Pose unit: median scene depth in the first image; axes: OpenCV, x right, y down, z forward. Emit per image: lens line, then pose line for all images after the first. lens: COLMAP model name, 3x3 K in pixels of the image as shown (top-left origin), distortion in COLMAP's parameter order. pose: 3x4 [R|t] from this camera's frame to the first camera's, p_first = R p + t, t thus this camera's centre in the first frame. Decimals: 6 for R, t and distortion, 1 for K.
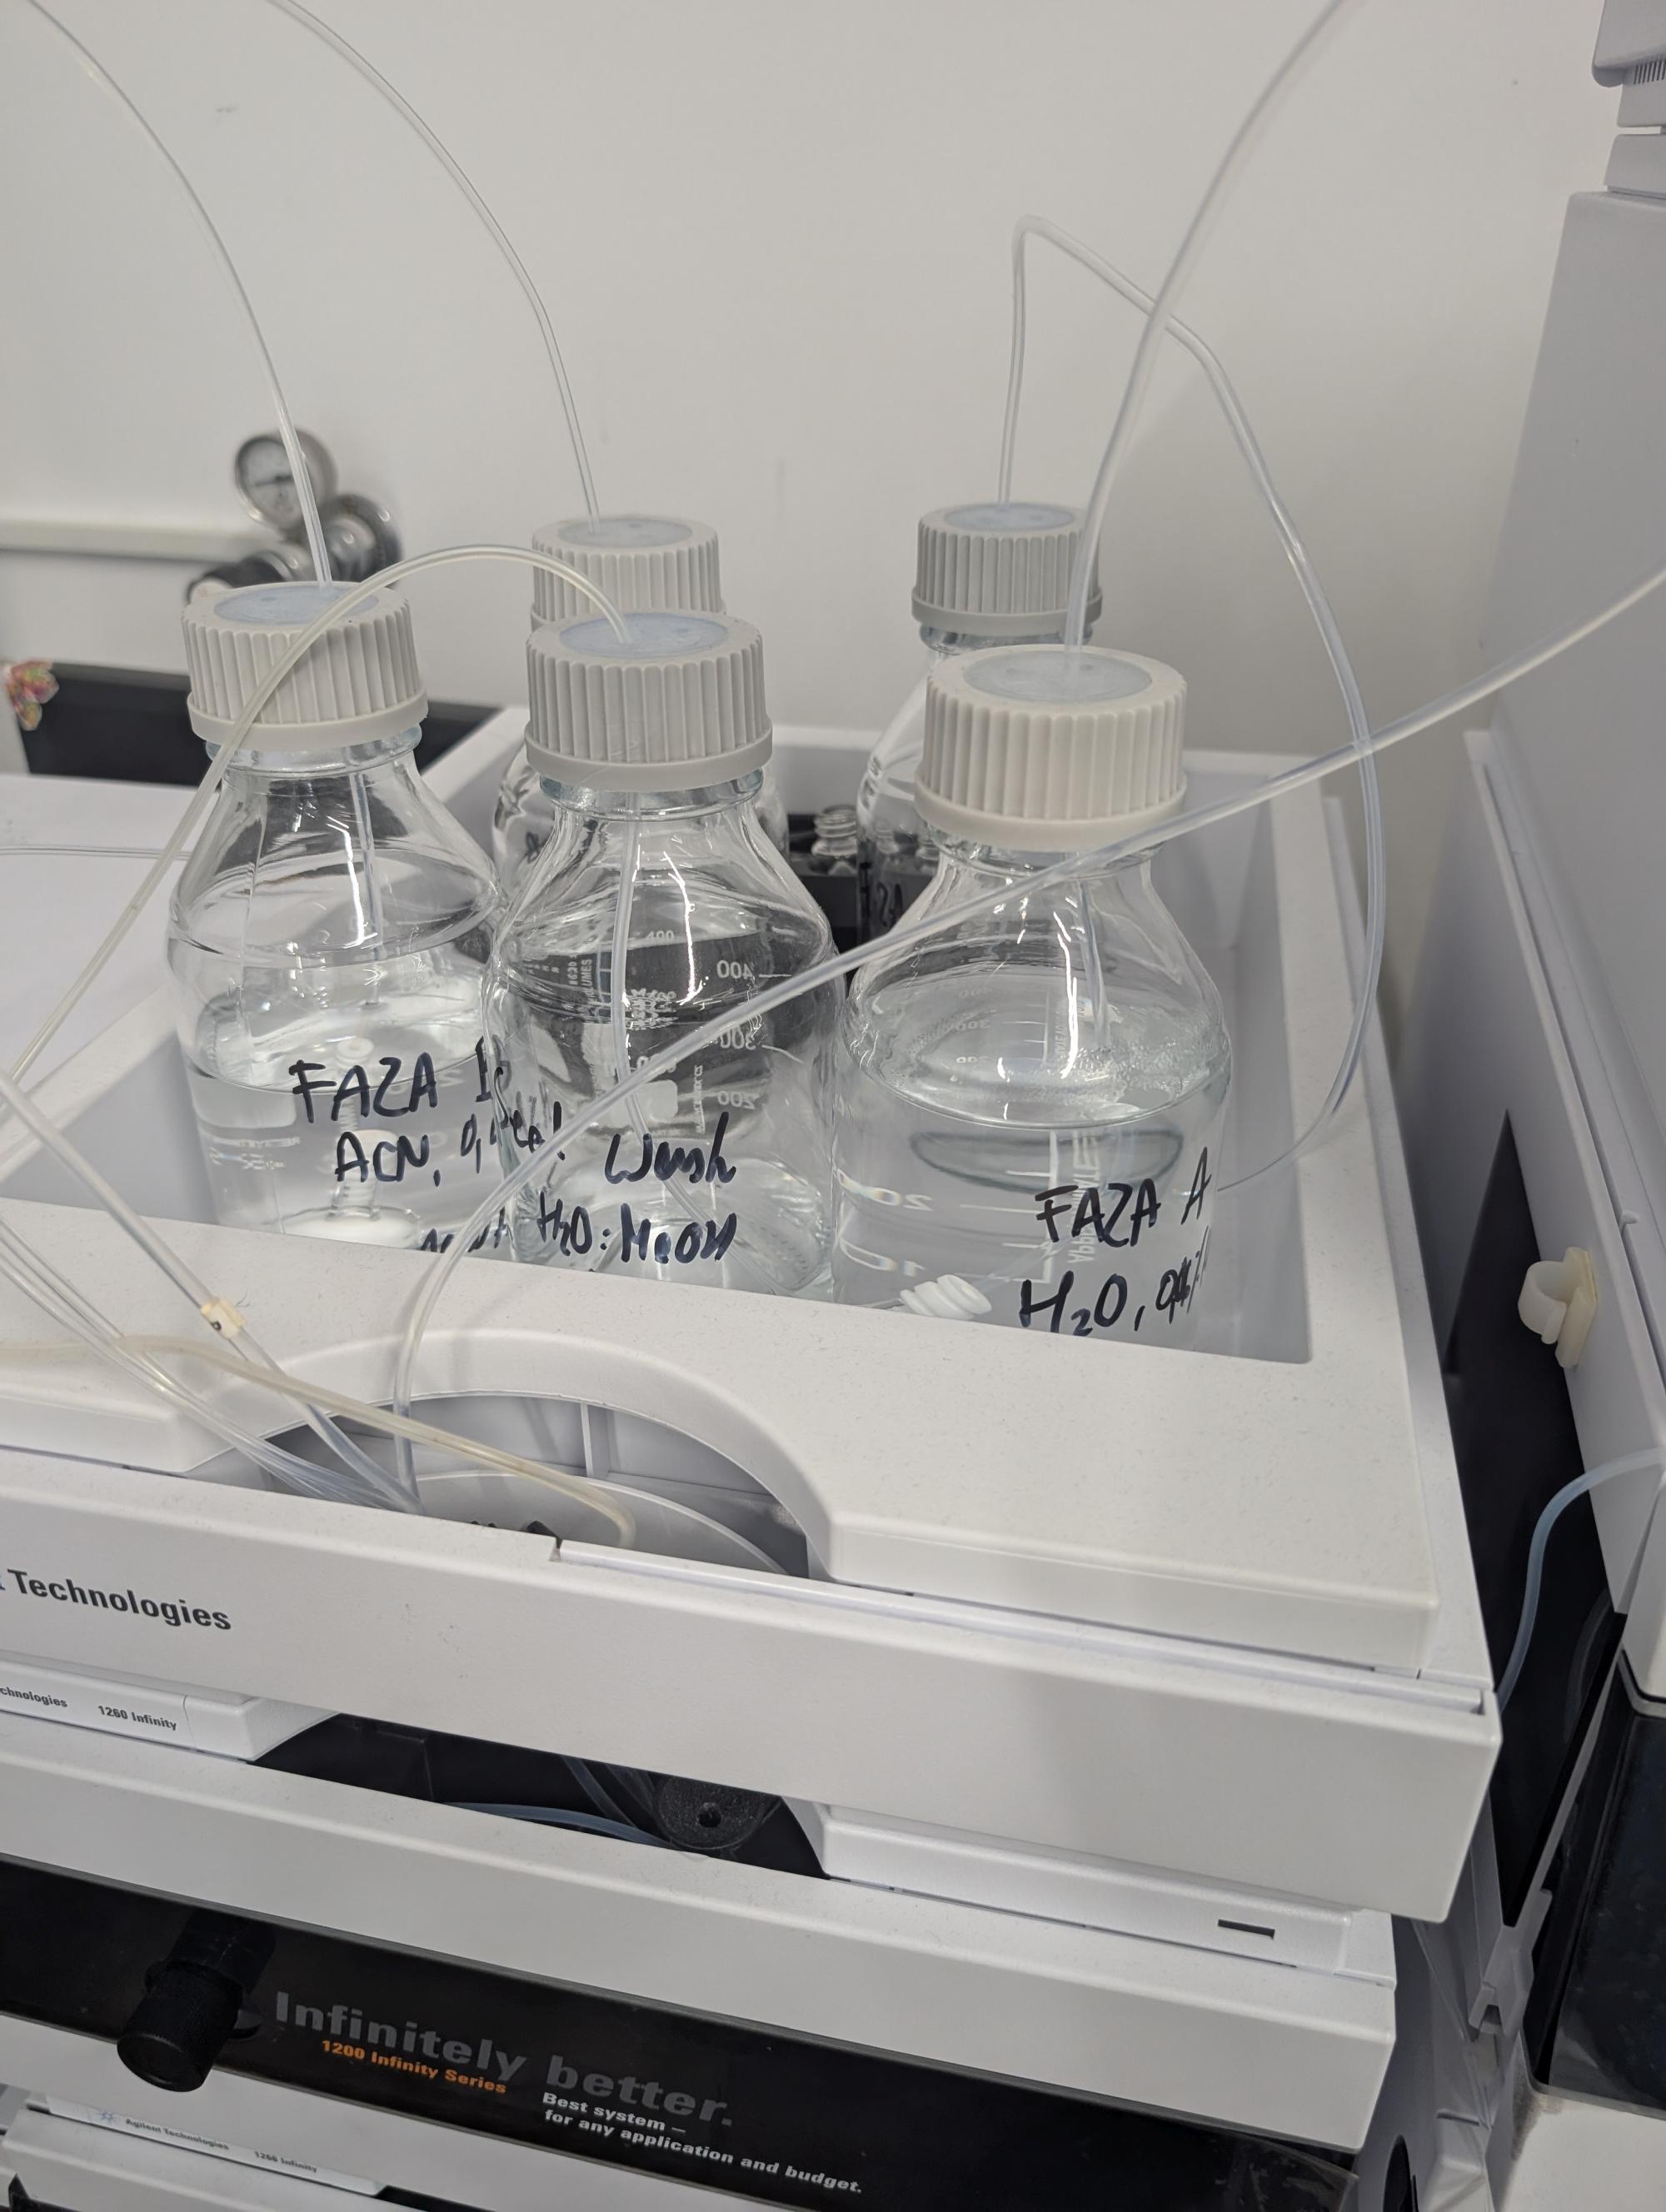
lens RADIAL K [[1649.4, 0, 833.0], [0, 1649.4, 1106.0], [0, 0, 1]] dist [-0.012984, -0.005708]
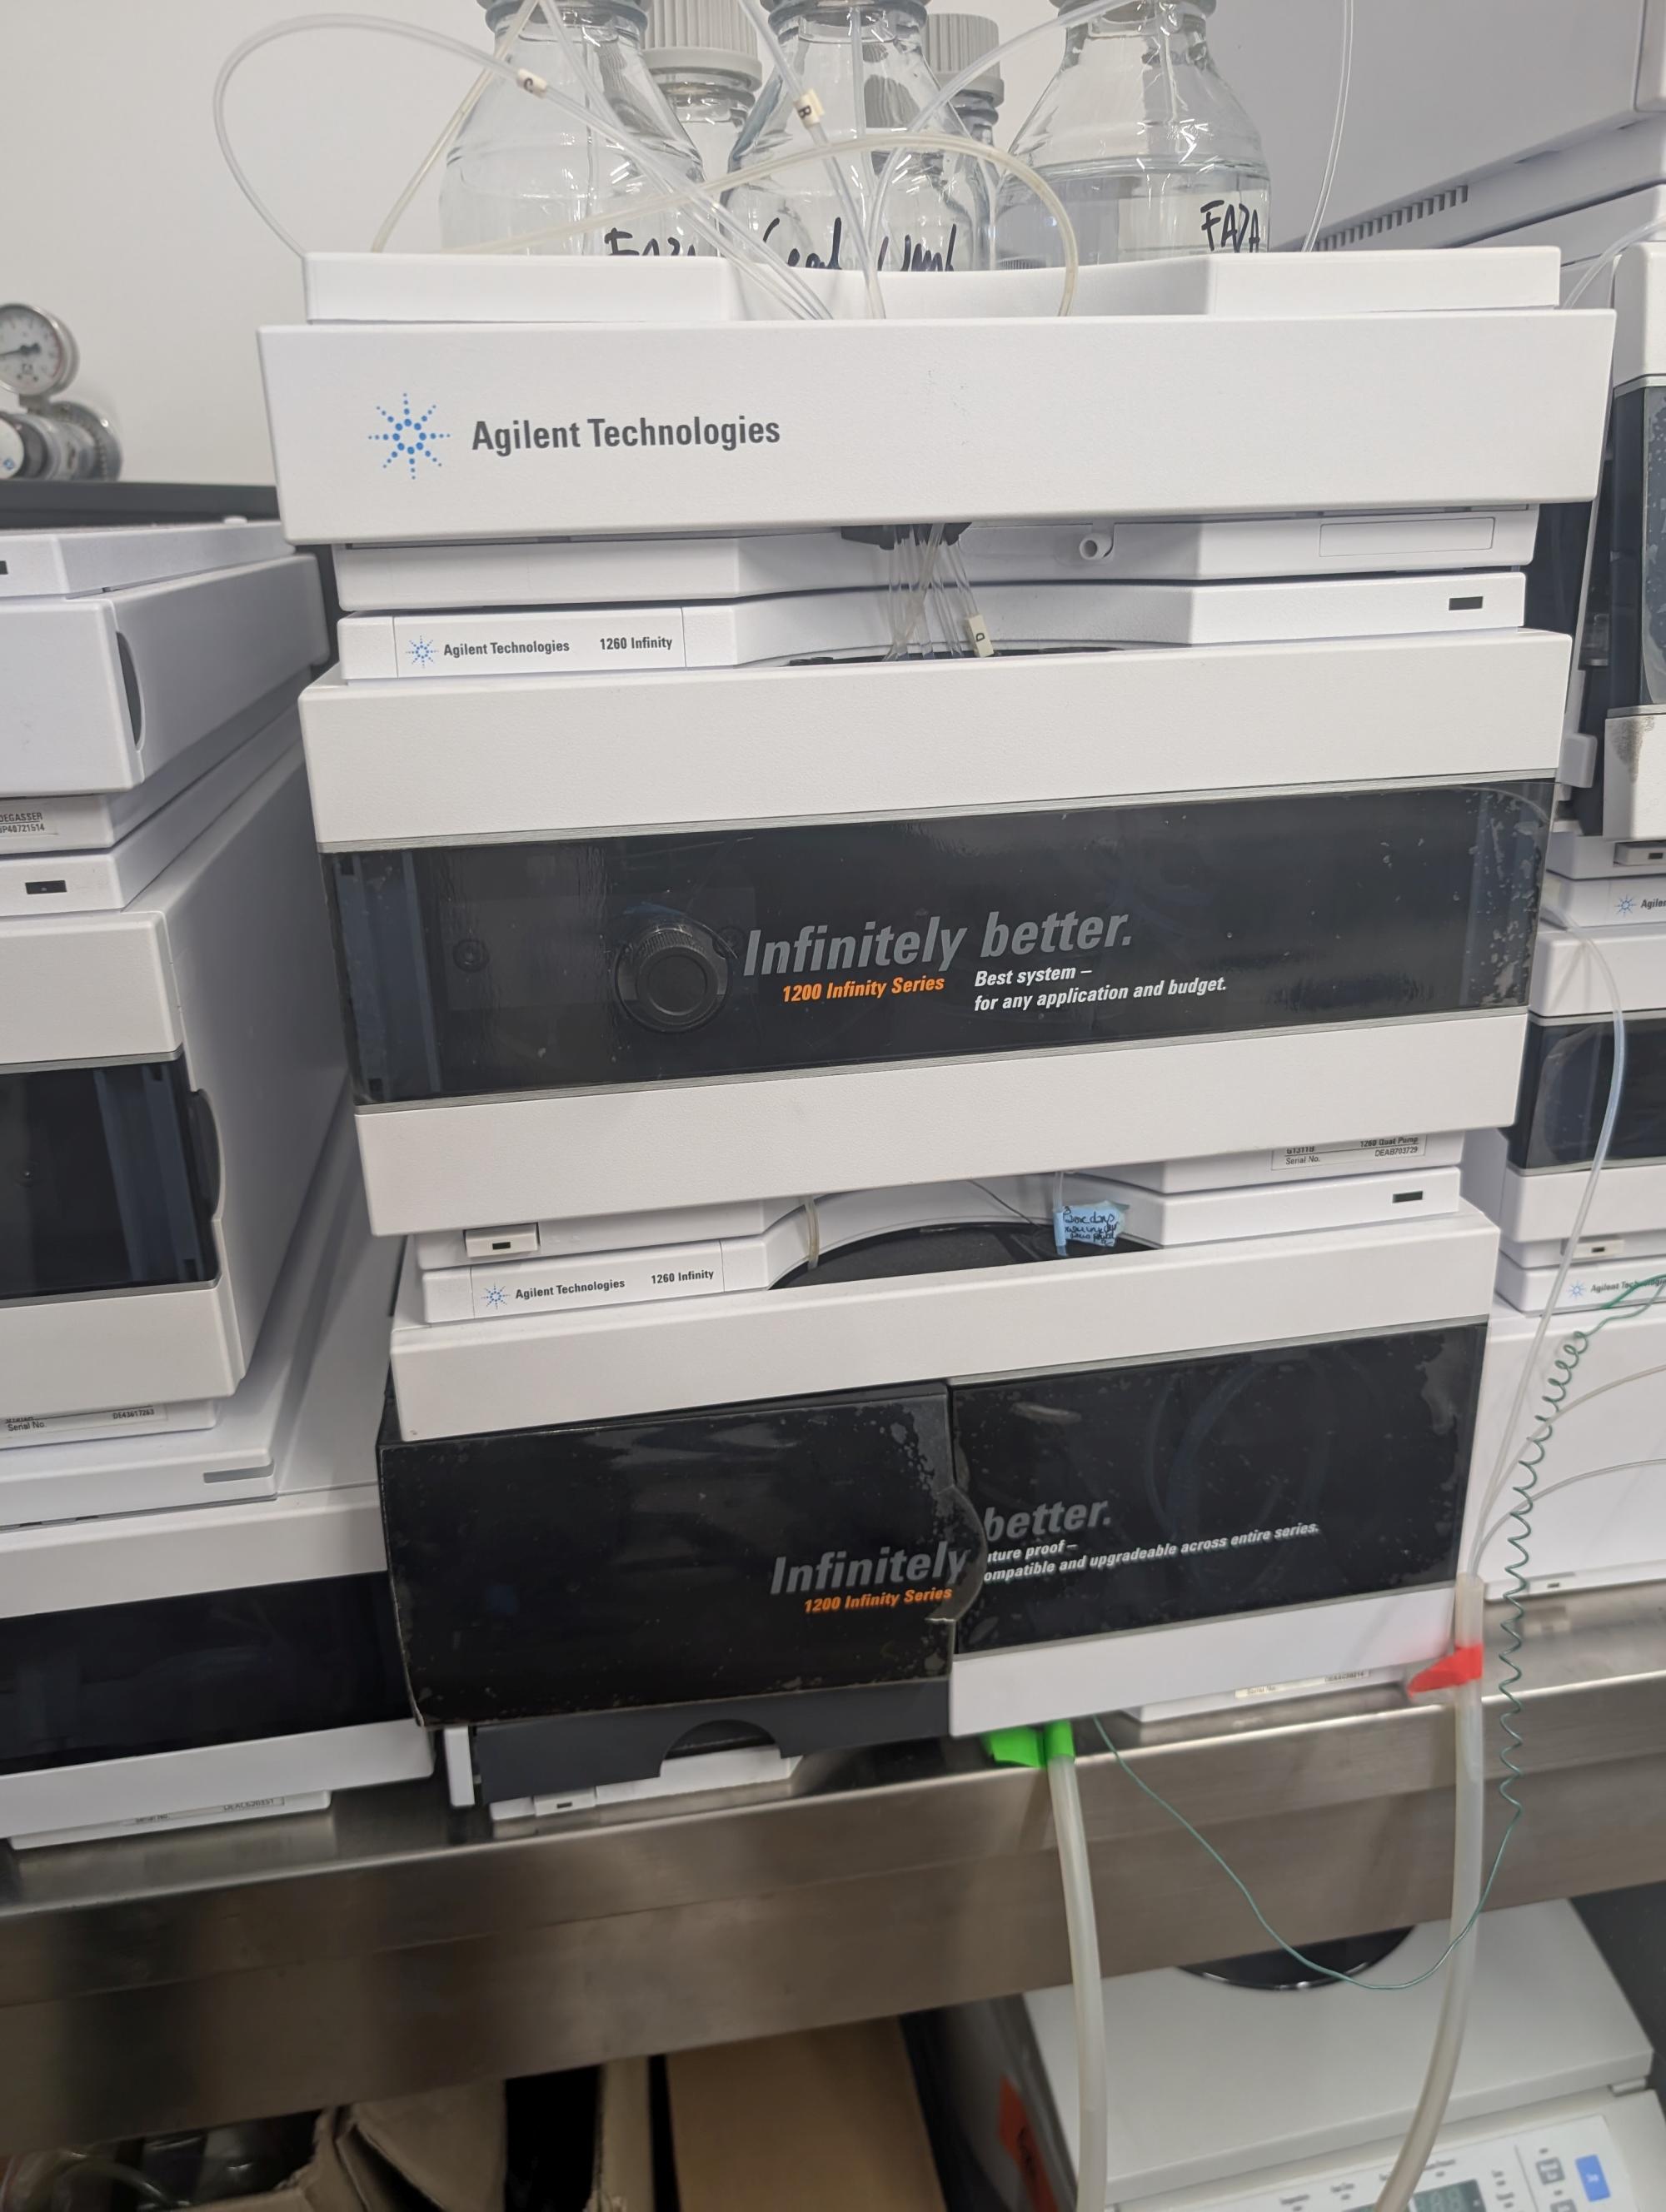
lens RADIAL K [[1653.2, 0, 828.2], [0, 1653.2, 1099.5], [0, 0, 1]] dist [-0.002582, -0.014717]
pose [[0.925217, -0.153022, 0.347215, -0.824507], [0.217369, 0.963791, -0.154461, 0.983069], [-0.311007, 0.218384, 0.924978, -0.094455]]
